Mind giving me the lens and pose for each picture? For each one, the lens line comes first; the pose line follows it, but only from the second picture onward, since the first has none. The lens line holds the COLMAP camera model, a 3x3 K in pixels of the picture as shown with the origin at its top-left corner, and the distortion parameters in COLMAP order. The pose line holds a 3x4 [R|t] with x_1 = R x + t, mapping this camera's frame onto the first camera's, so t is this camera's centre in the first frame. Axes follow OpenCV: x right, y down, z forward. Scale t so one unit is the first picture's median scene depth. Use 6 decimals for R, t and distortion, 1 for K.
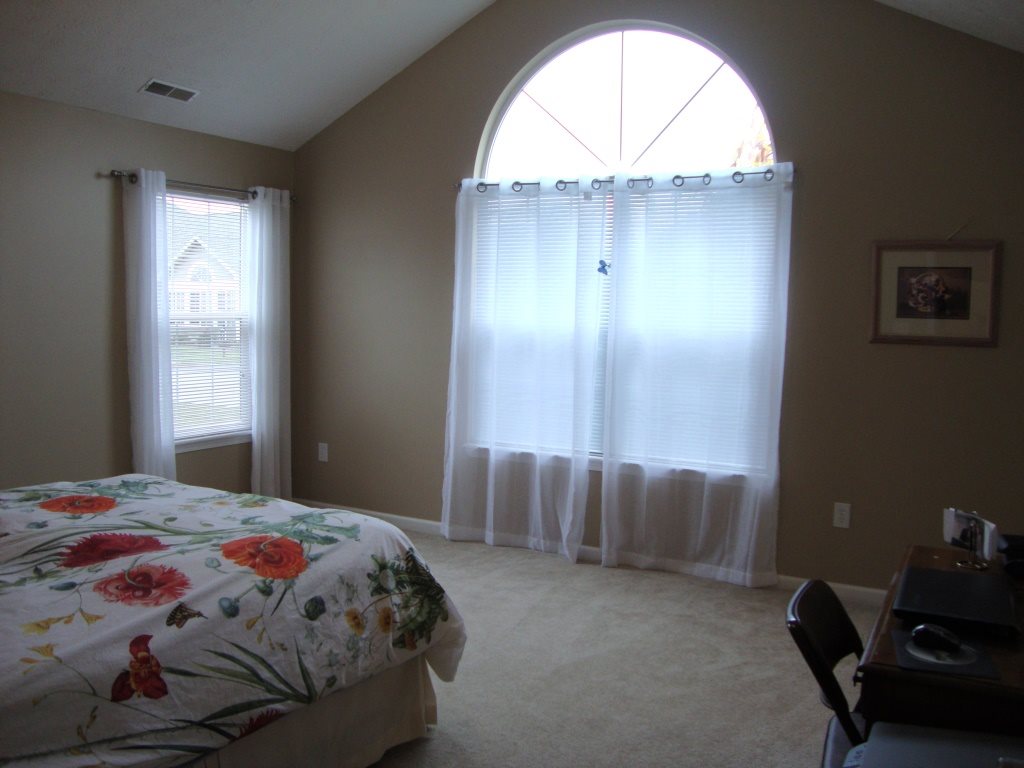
lens RADIAL K [[908.3, 0, 519.3], [0, 908.3, 385.2], [0, 0, 1]] dist [-0.205510, 0.207289]
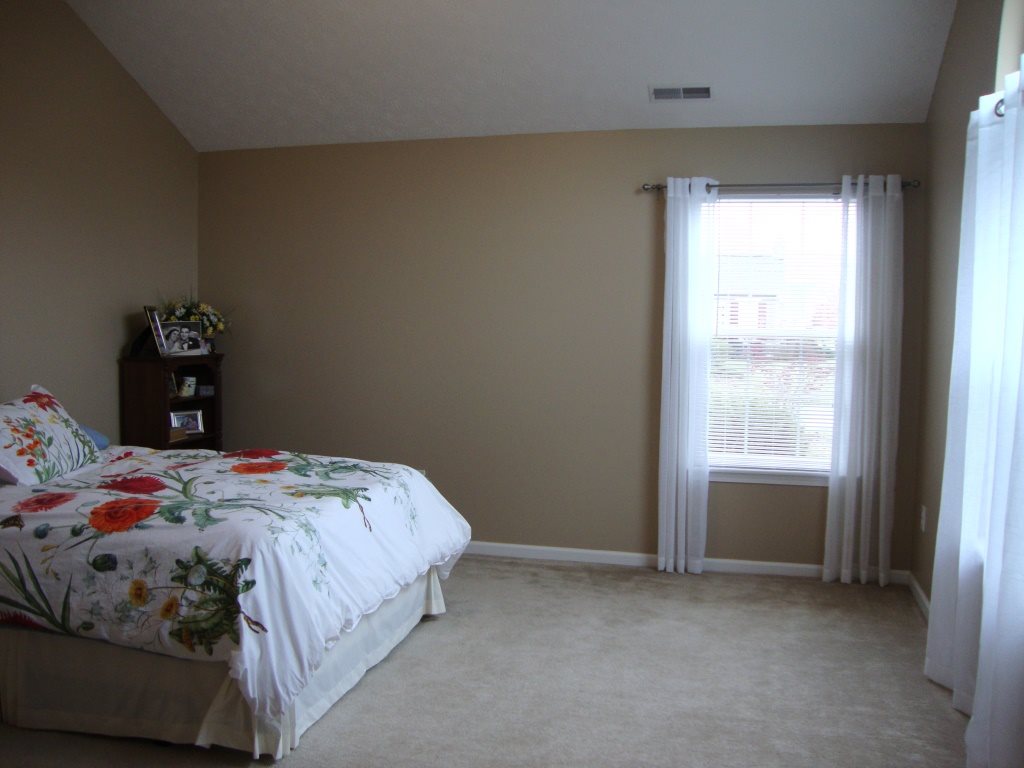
lens RADIAL K [[908.3, 0, 519.3], [0, 908.3, 385.2], [0, 0, 1]] dist [-0.205510, 0.207289]
pose [[0.254422, 0.054107, -0.965578, 0.965120], [-0.090378, 0.995394, 0.031964, -0.065784], [0.962861, 0.079135, 0.258141, 1.158842]]
